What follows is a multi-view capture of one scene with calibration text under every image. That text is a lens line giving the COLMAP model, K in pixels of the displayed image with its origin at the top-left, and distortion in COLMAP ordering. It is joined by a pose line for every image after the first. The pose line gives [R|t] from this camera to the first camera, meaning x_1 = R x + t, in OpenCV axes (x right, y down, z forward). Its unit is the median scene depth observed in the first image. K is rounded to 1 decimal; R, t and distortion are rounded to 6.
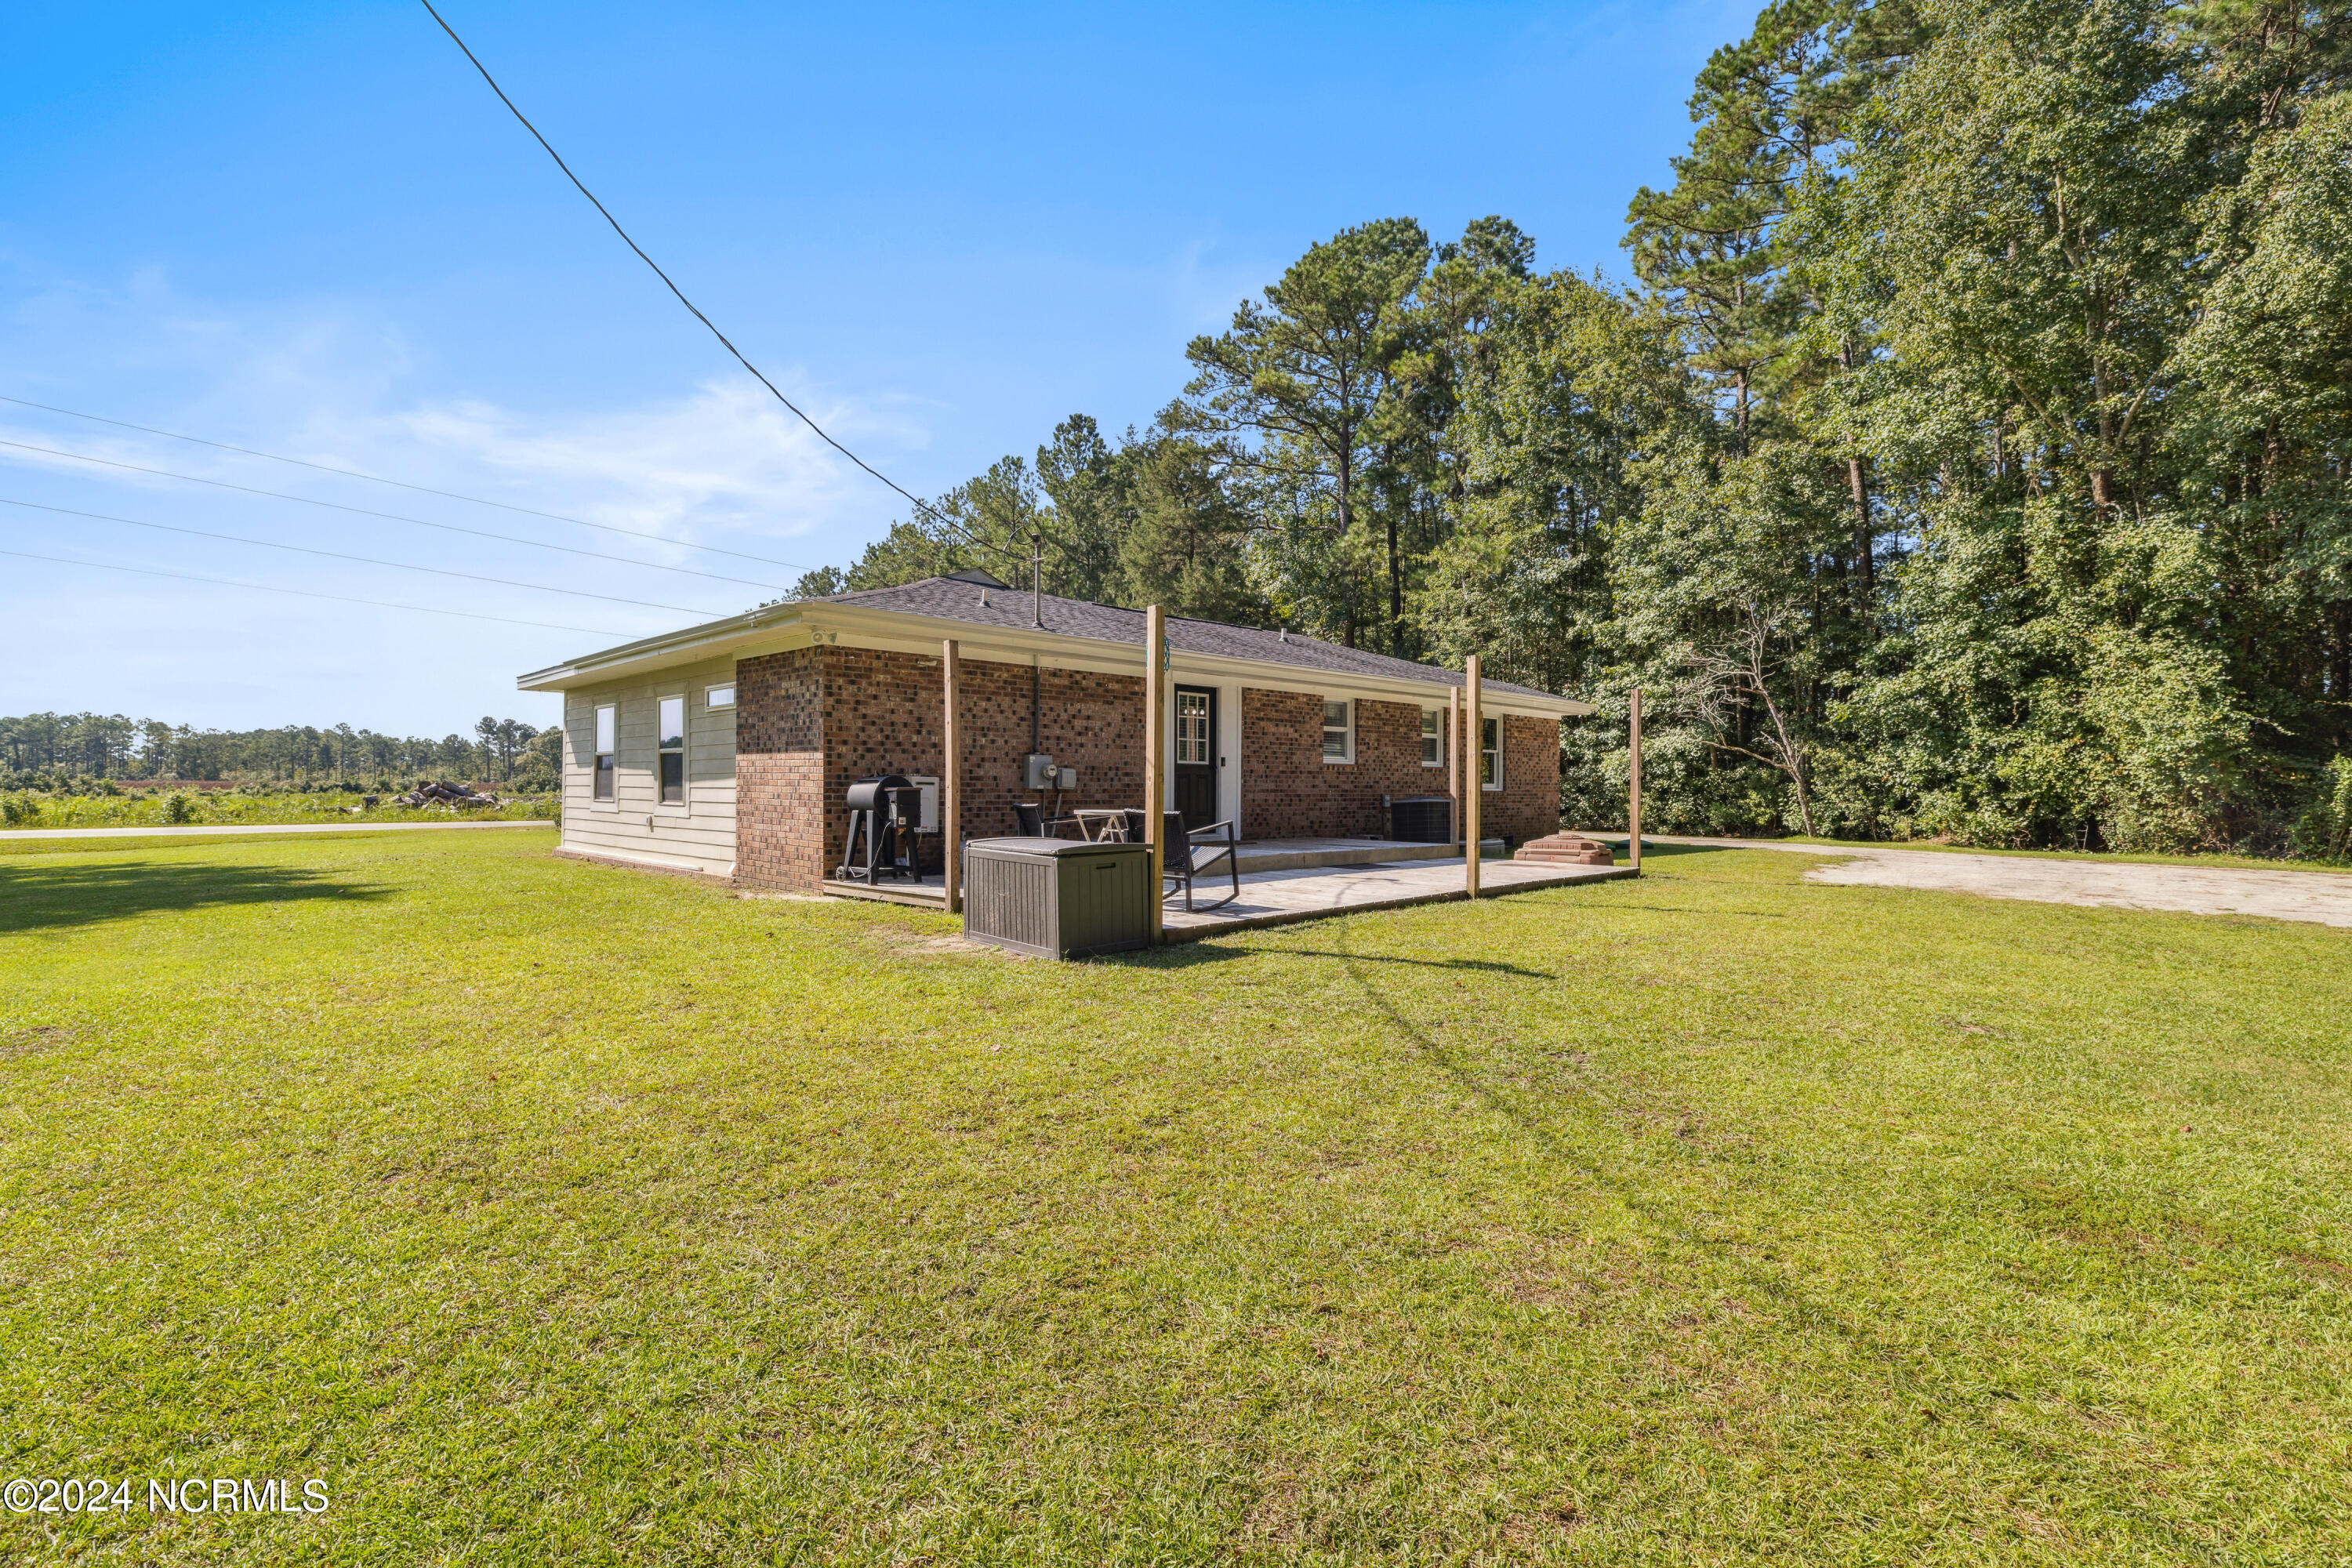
lens RADIAL K [[1076.3, 0, 1154.4], [0, 1076.3, 785.8], [0, 0, 1]] dist [0.004161, -0.000308]
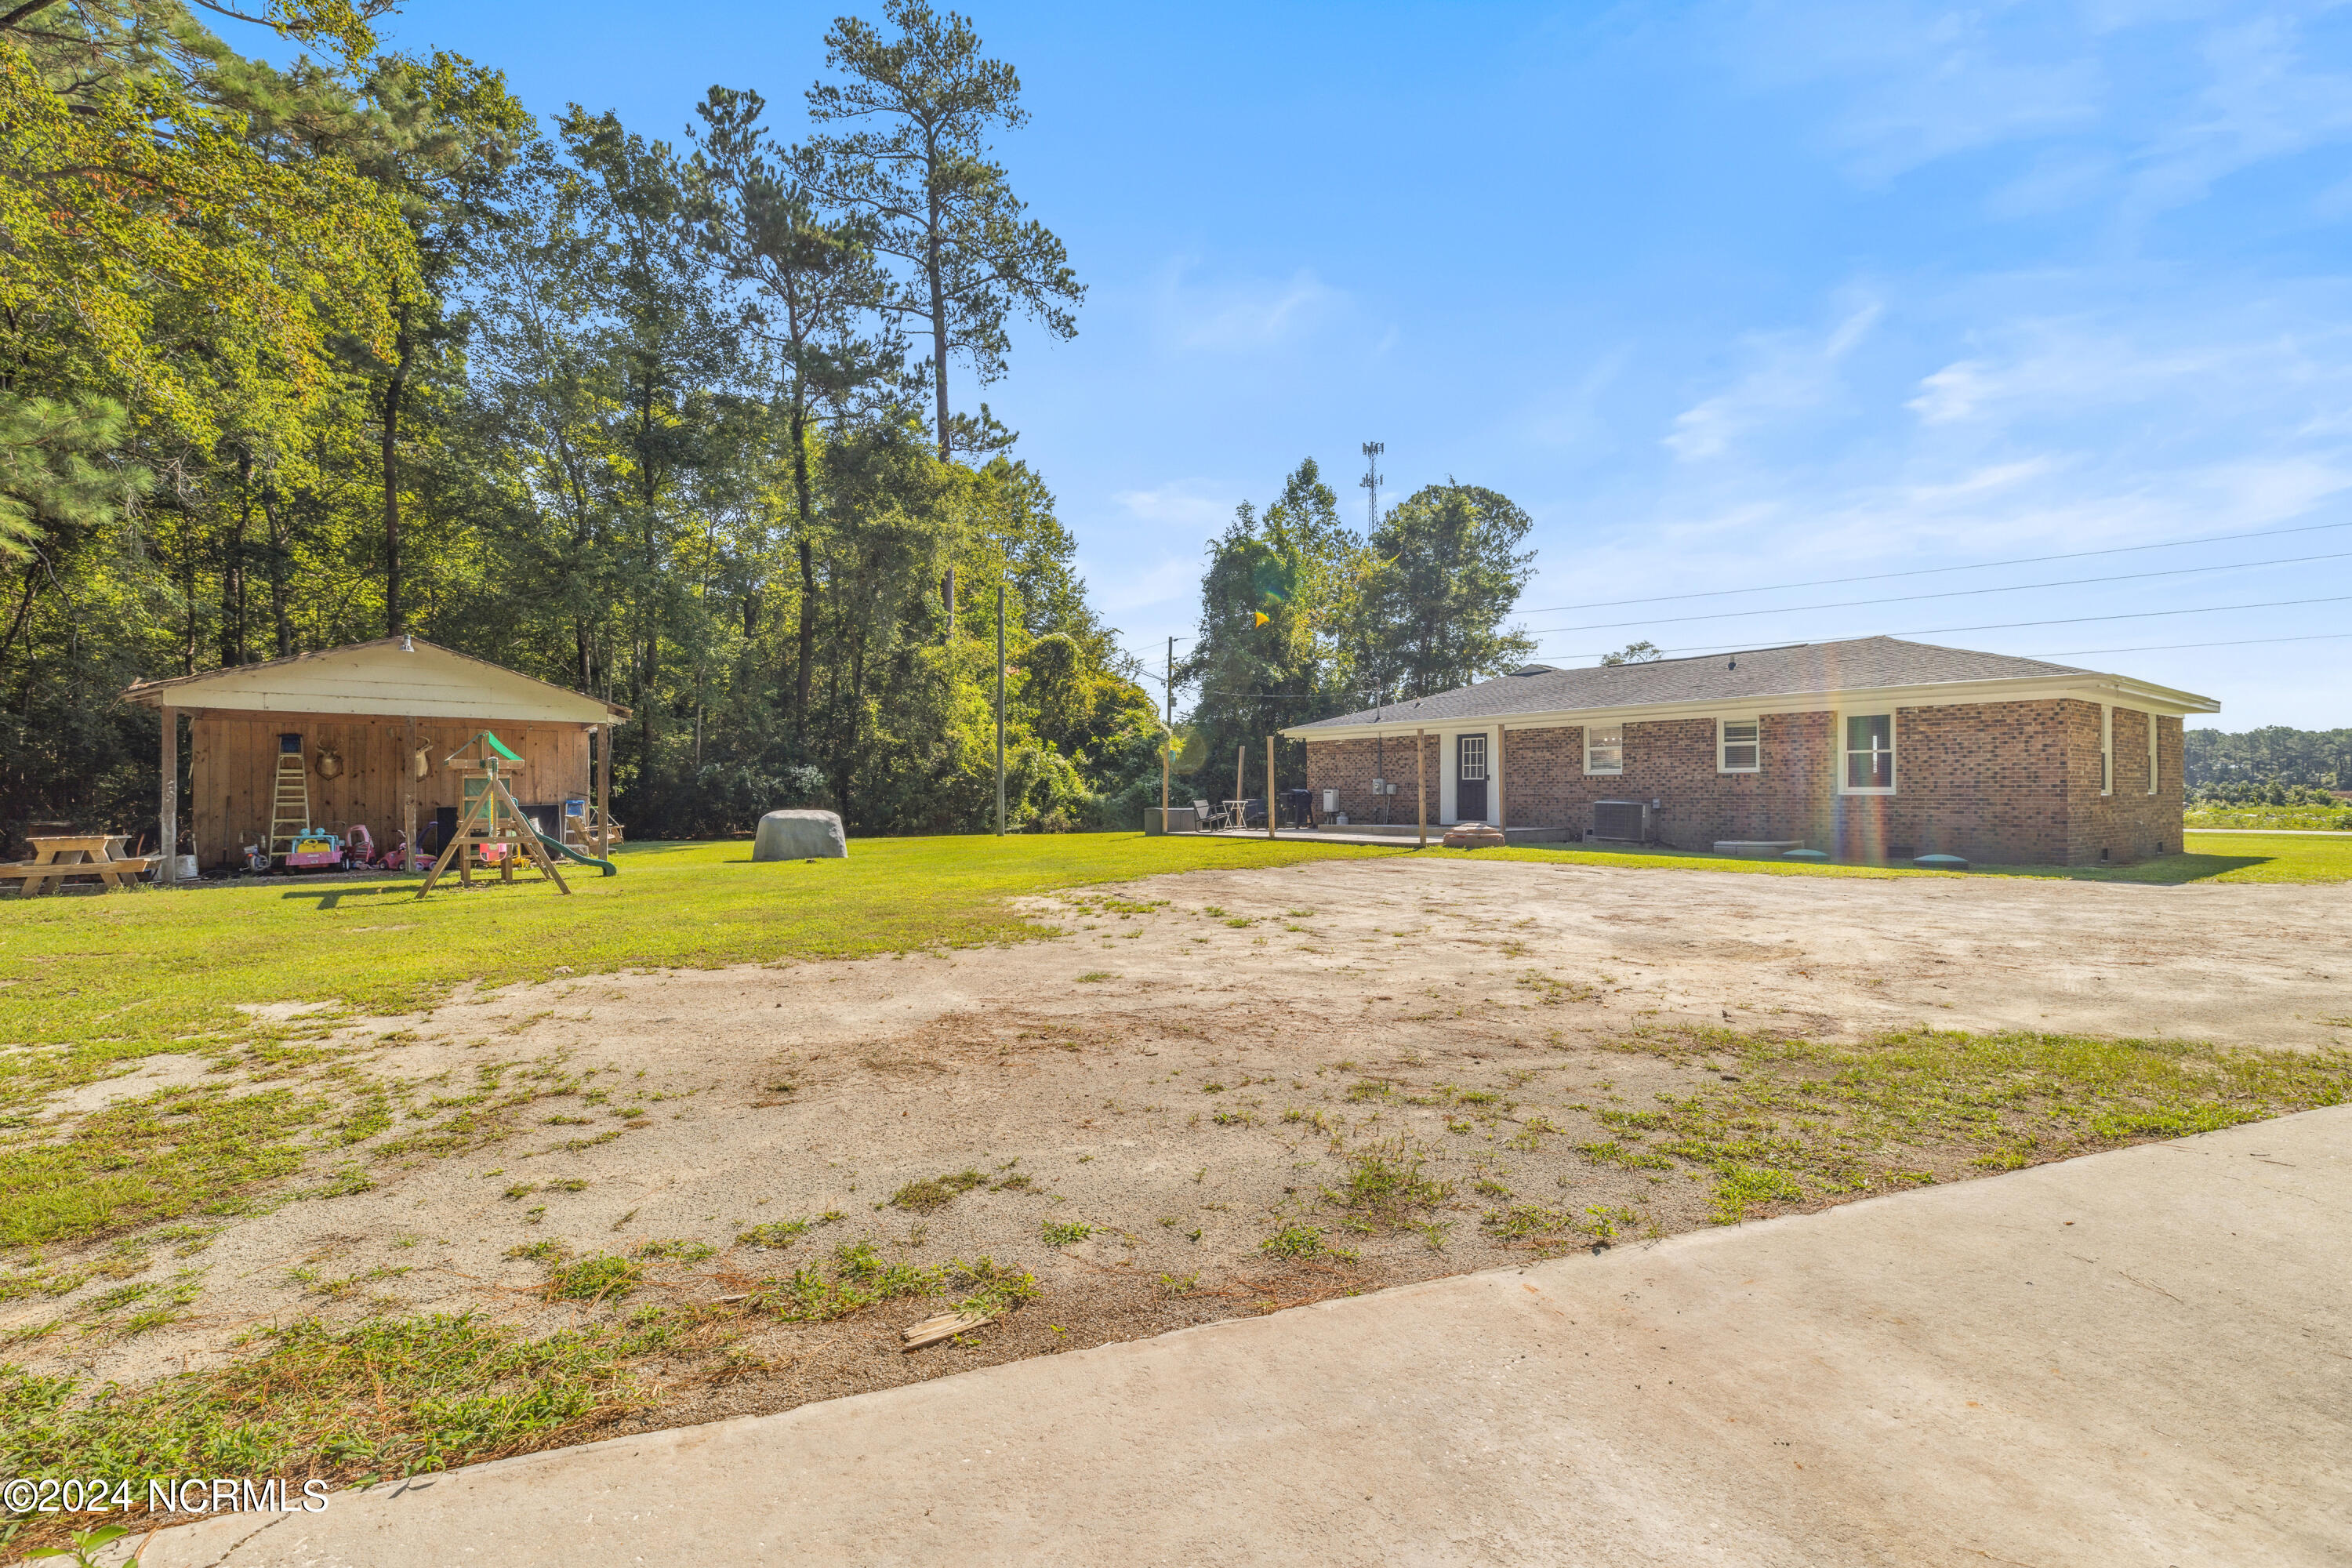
lens RADIAL K [[1076.3, 0, 1173.2], [0, 1076.3, 787.4], [0, 0, 1]] dist [0.004161, -0.000308]
pose [[-0.133778, -0.009804, -0.990963, 1.799646], [0.001061, 0.999949, -0.010036, 0.008296], [0.991011, -0.002394, -0.133761, 0.758855]]
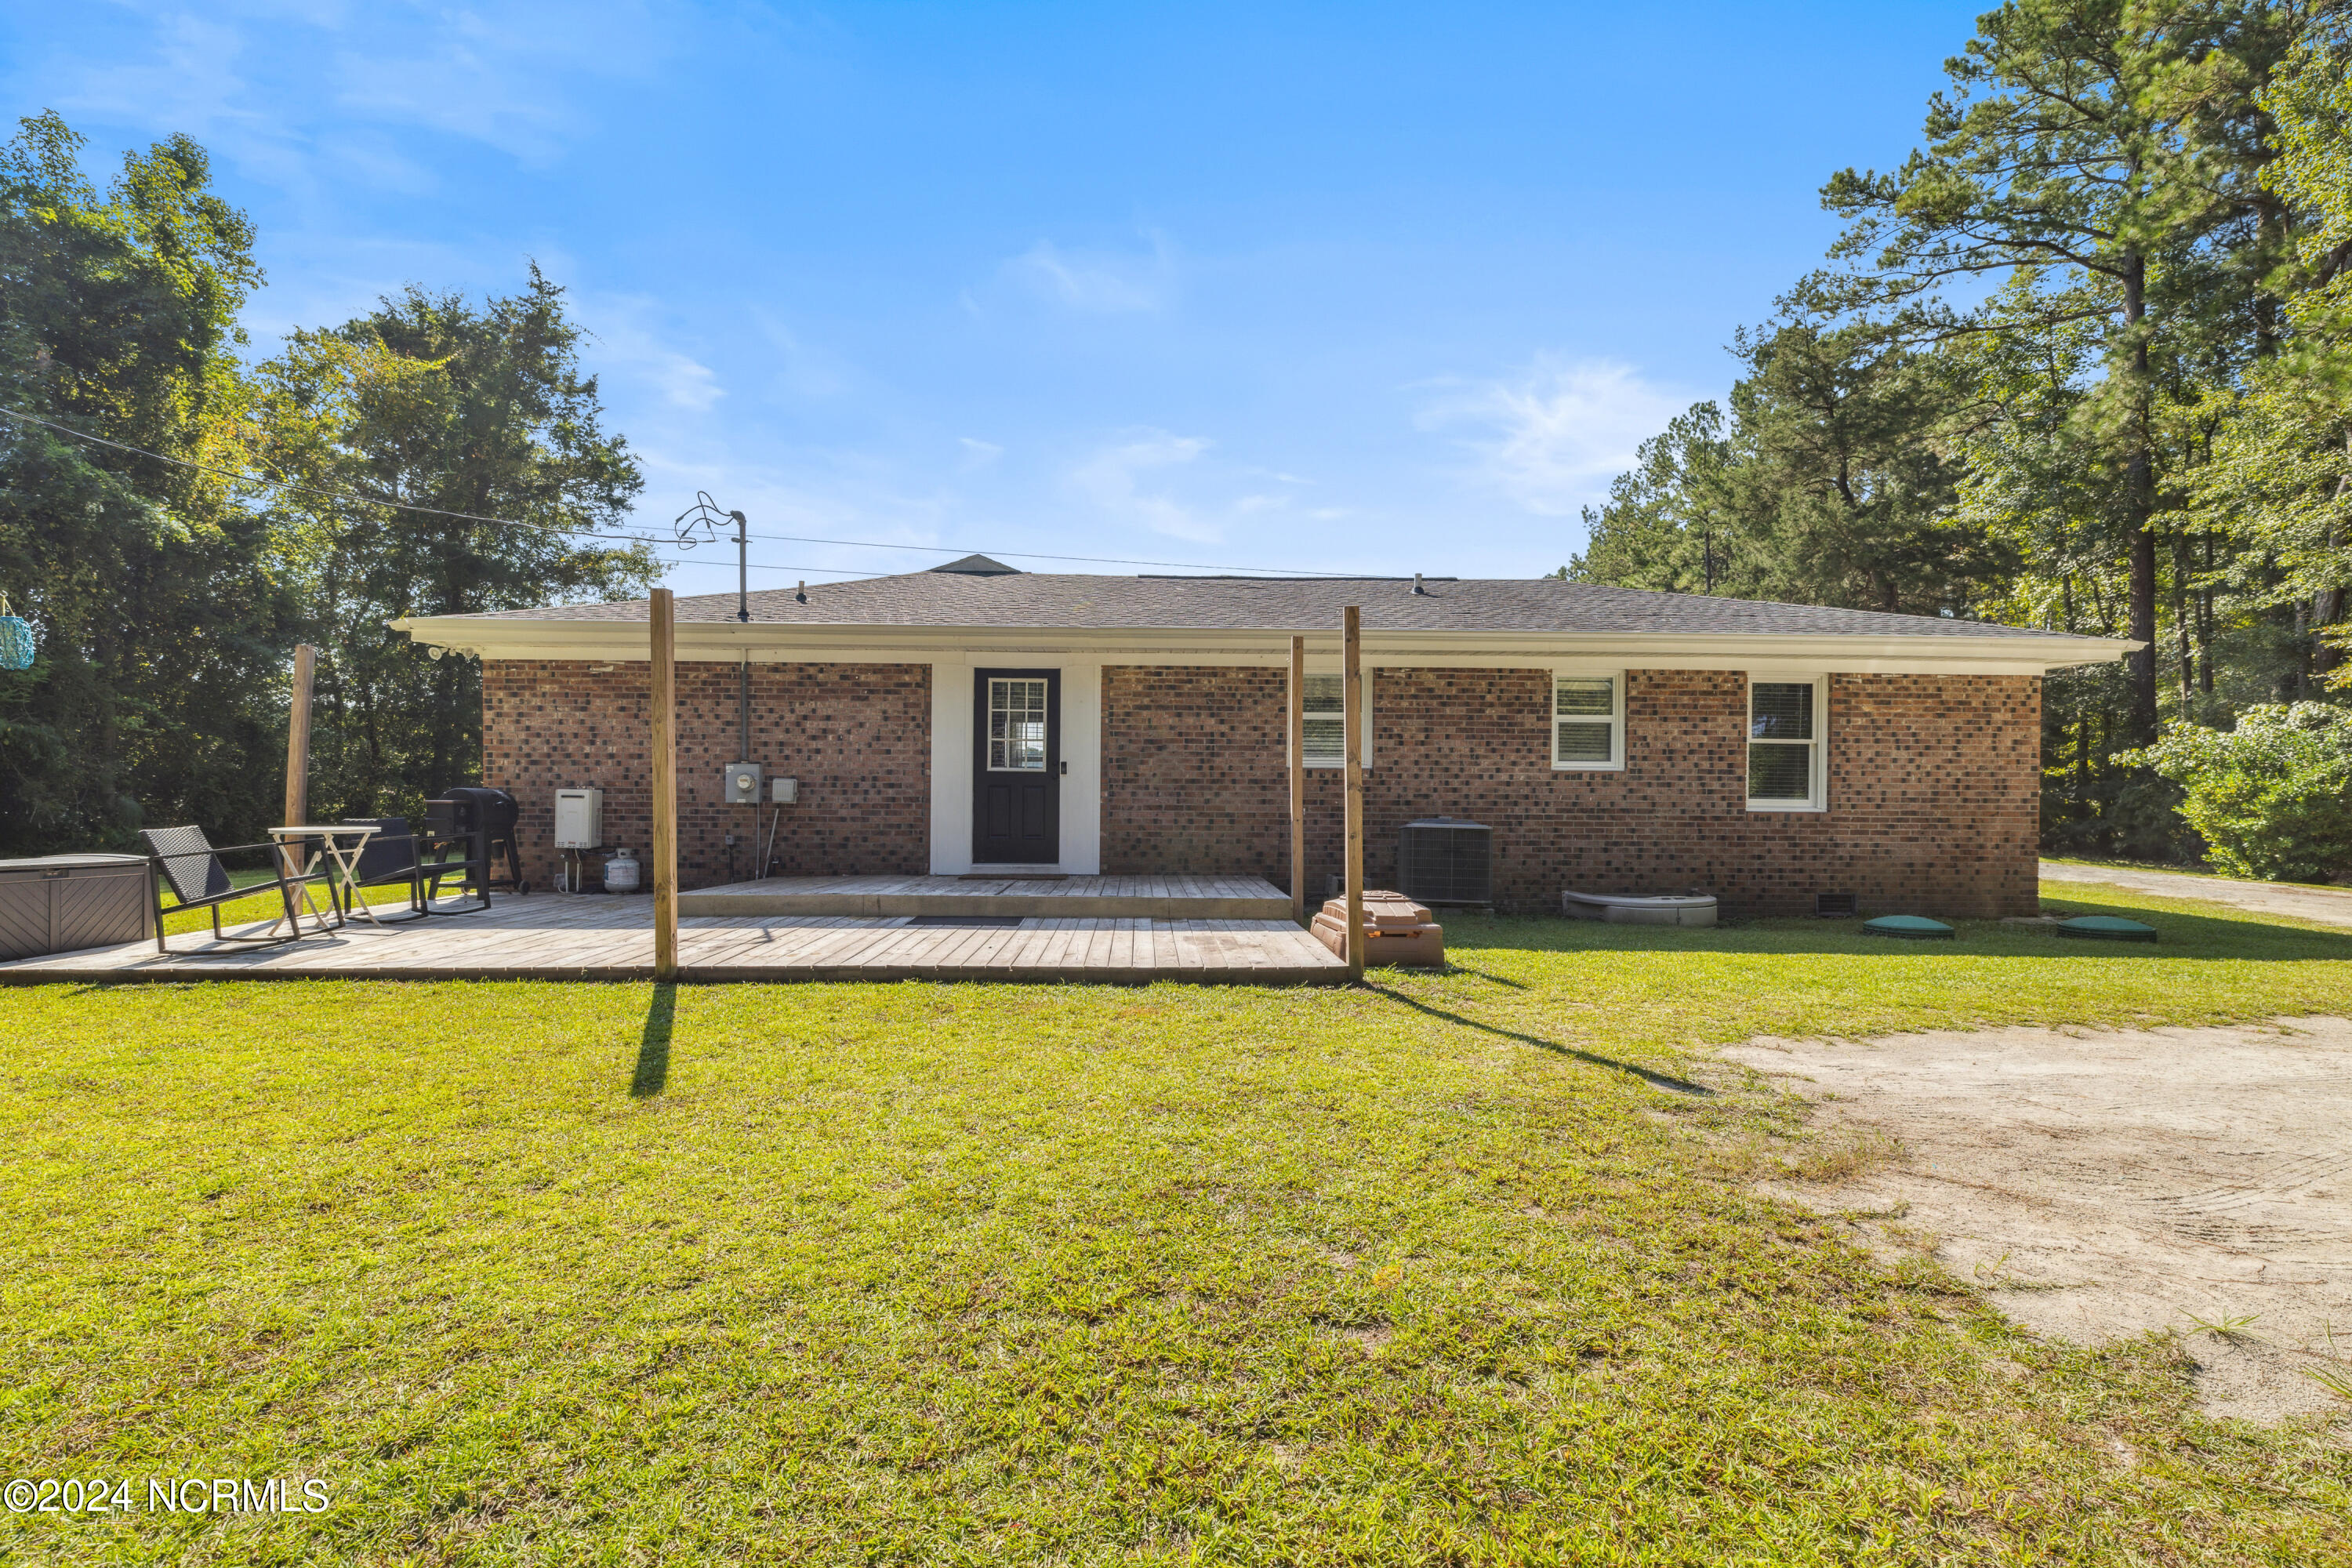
lens RADIAL K [[1076.3, 0, 1168.5], [0, 1076.3, 808.1], [0, 0, 1]] dist [0.004161, -0.000308]
pose [[0.728194, 0.010040, -0.685298, 0.639112], [-0.004719, 0.999942, 0.009636, -0.002640], [0.685355, -0.003783, 0.728199, 0.518872]]
